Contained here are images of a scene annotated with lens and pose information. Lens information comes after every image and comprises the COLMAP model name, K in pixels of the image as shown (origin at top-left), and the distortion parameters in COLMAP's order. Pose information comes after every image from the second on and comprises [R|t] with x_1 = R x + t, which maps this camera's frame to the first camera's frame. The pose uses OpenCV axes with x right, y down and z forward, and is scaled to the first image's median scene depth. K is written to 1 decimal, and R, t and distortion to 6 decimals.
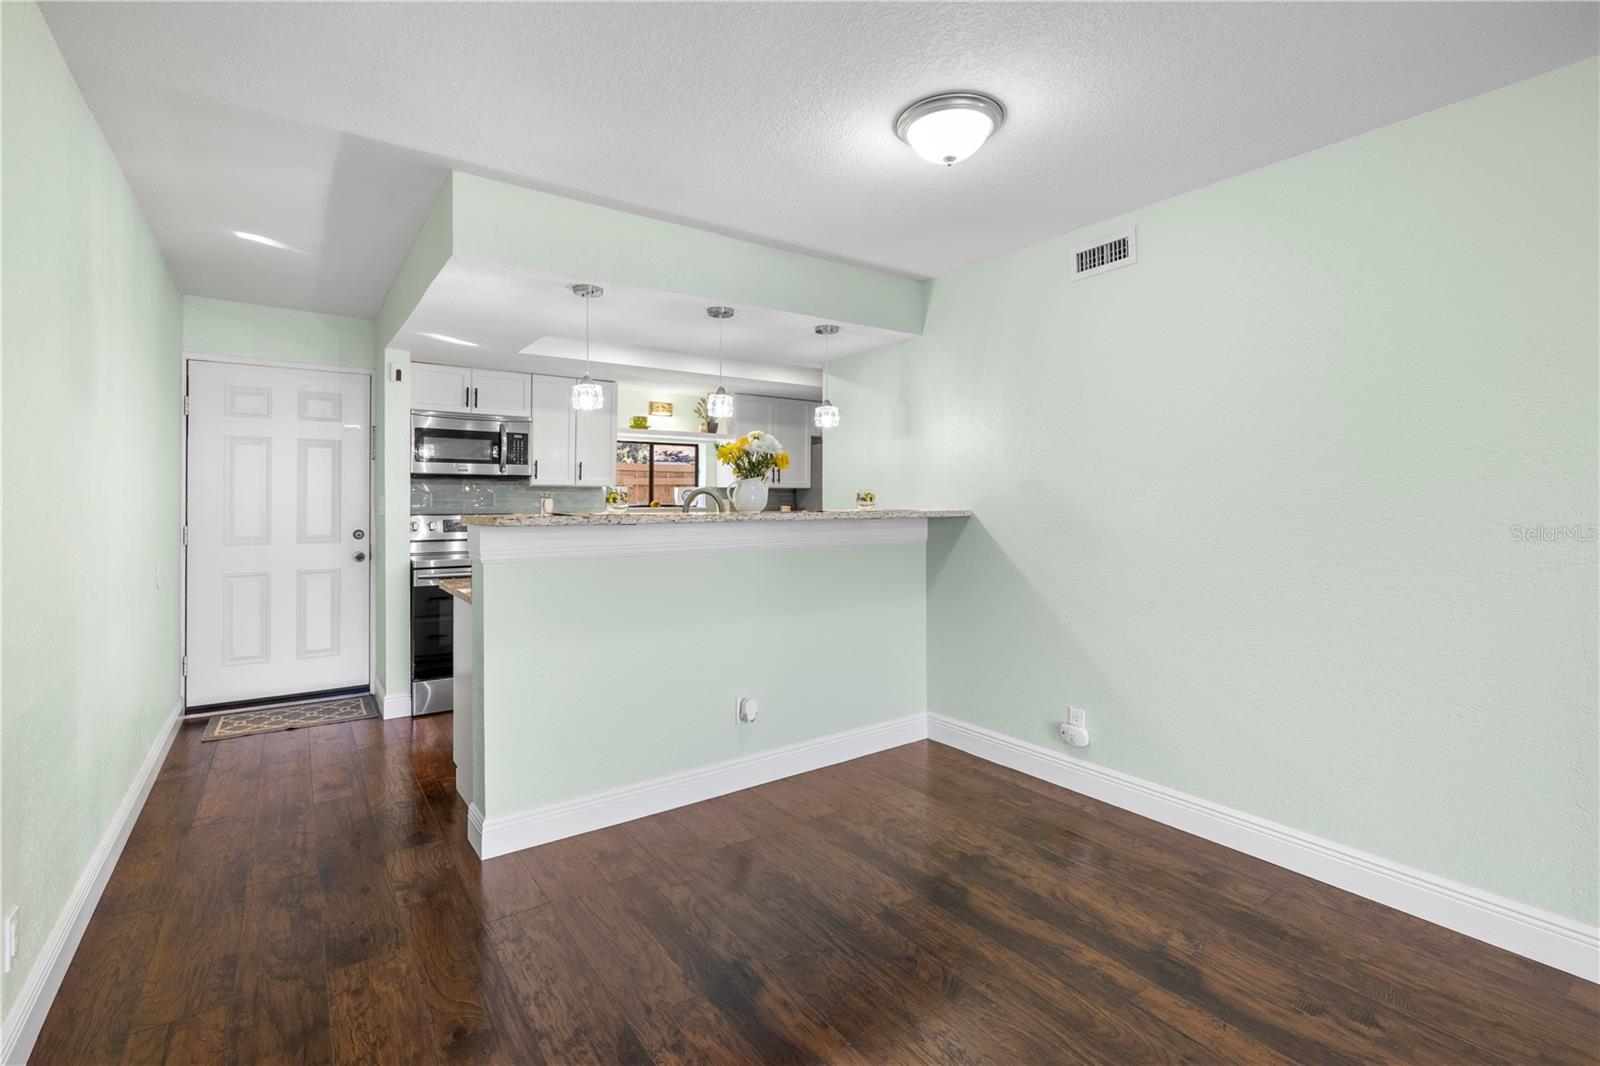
lens RADIAL K [[727.0, 0, 799.7], [0, 727.0, 499.1], [0, 0, 1]] dist [-0.005433, 0.001198]
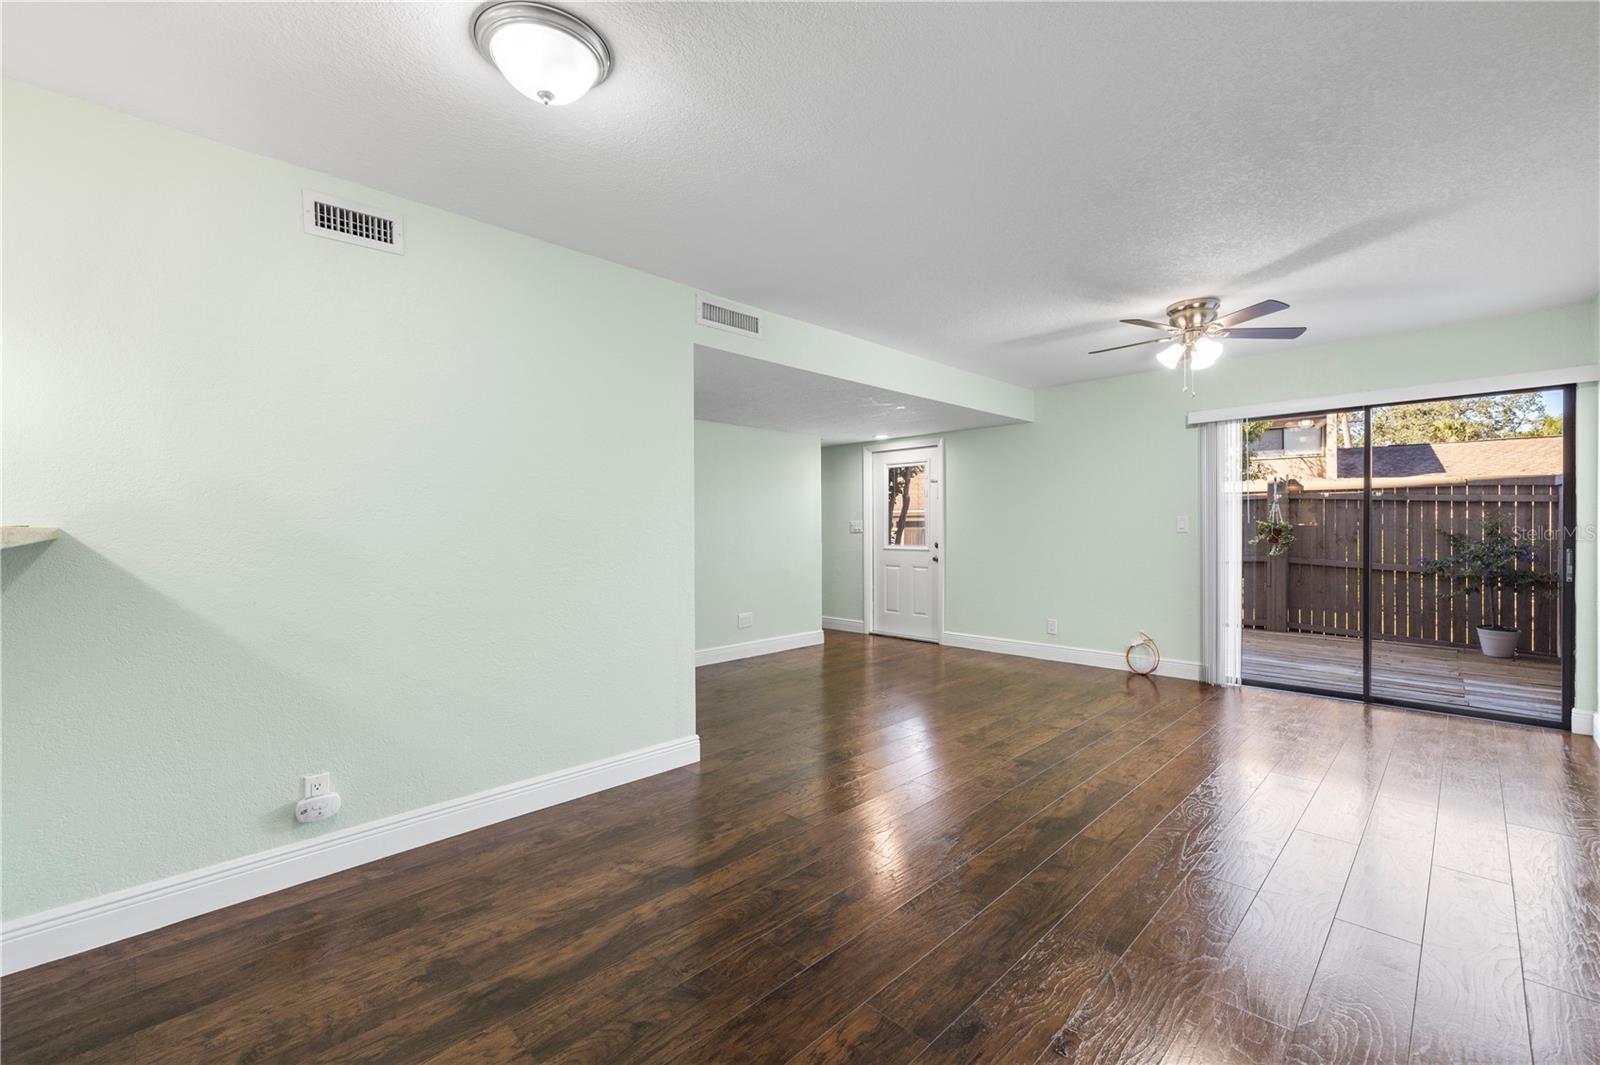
lens RADIAL K [[676.2, 0, 798.7], [0, 676.2, 533.3], [0, 0, 1]] dist [0.000249, -0.000200]
pose [[-0.169578, -0.010844, 0.985457, -0.330551], [0.003514, 0.999926, 0.011608, 0.013234], [-0.985510, 0.005432, -0.169528, 0.456894]]
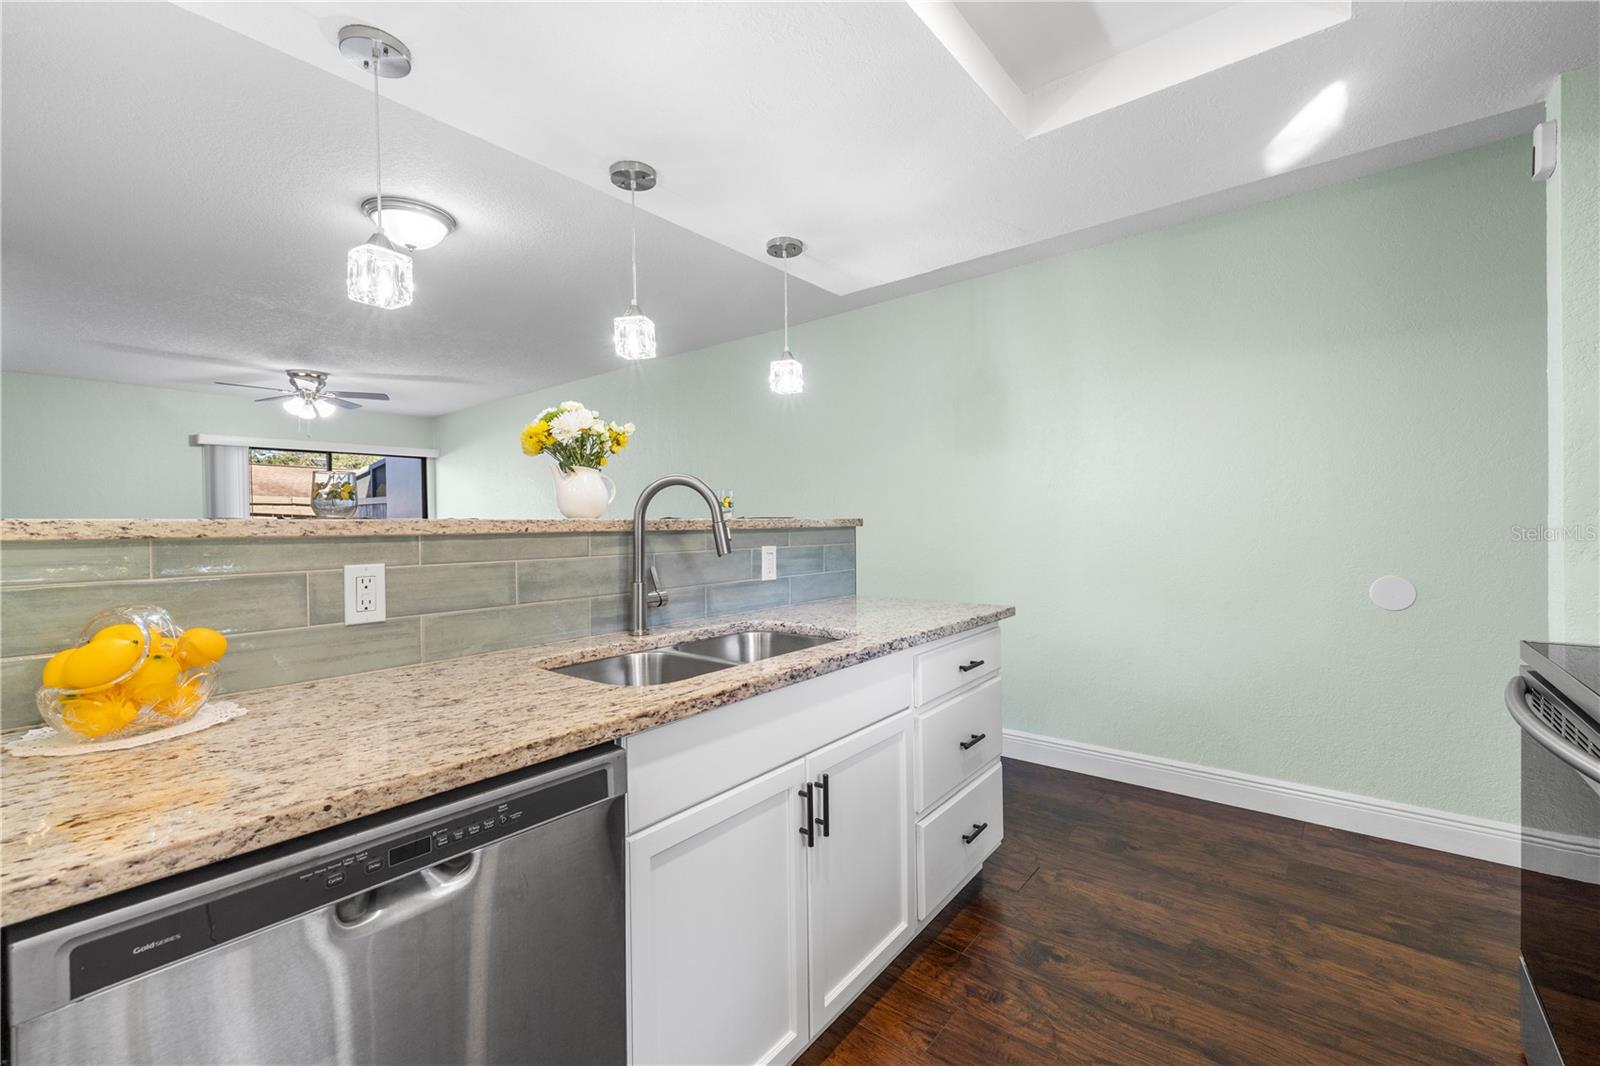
lens RADIAL K [[676.2, 0, 793.9], [0, 676.2, 529.9], [0, 0, 1]] dist [0.000249, -0.000200]
pose [[-0.963522, 0.014366, -0.267242, -0.060064], [0.012944, 0.999891, 0.007082, 0.020148], [0.267314, 0.003365, -0.963604, 1.271383]]
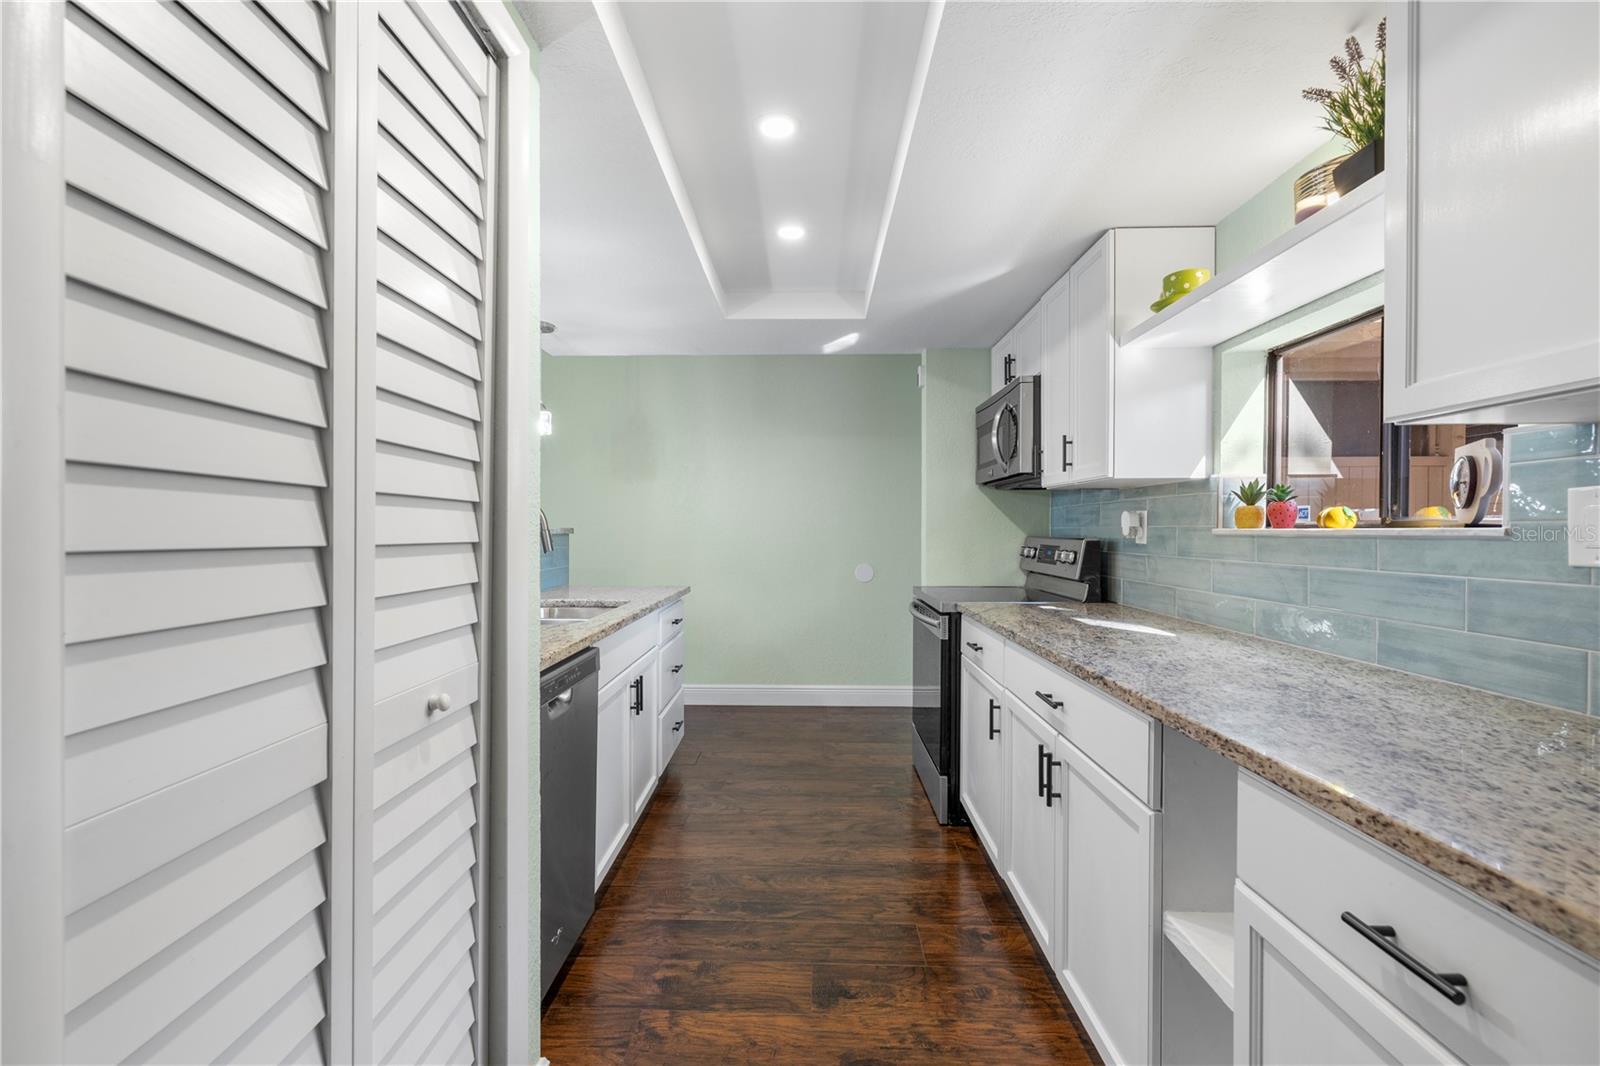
lens RADIAL K [[676.2, 0, 799.7], [0, 676.2, 530.5], [0, 0, 1]] dist [0.000249, -0.000200]
pose [[-0.596959, -0.001236, -0.802271, 0.219355], [-0.001337, 0.999999, -0.000546, 0.017723], [0.802271, 0.000747, -0.596960, 1.411178]]
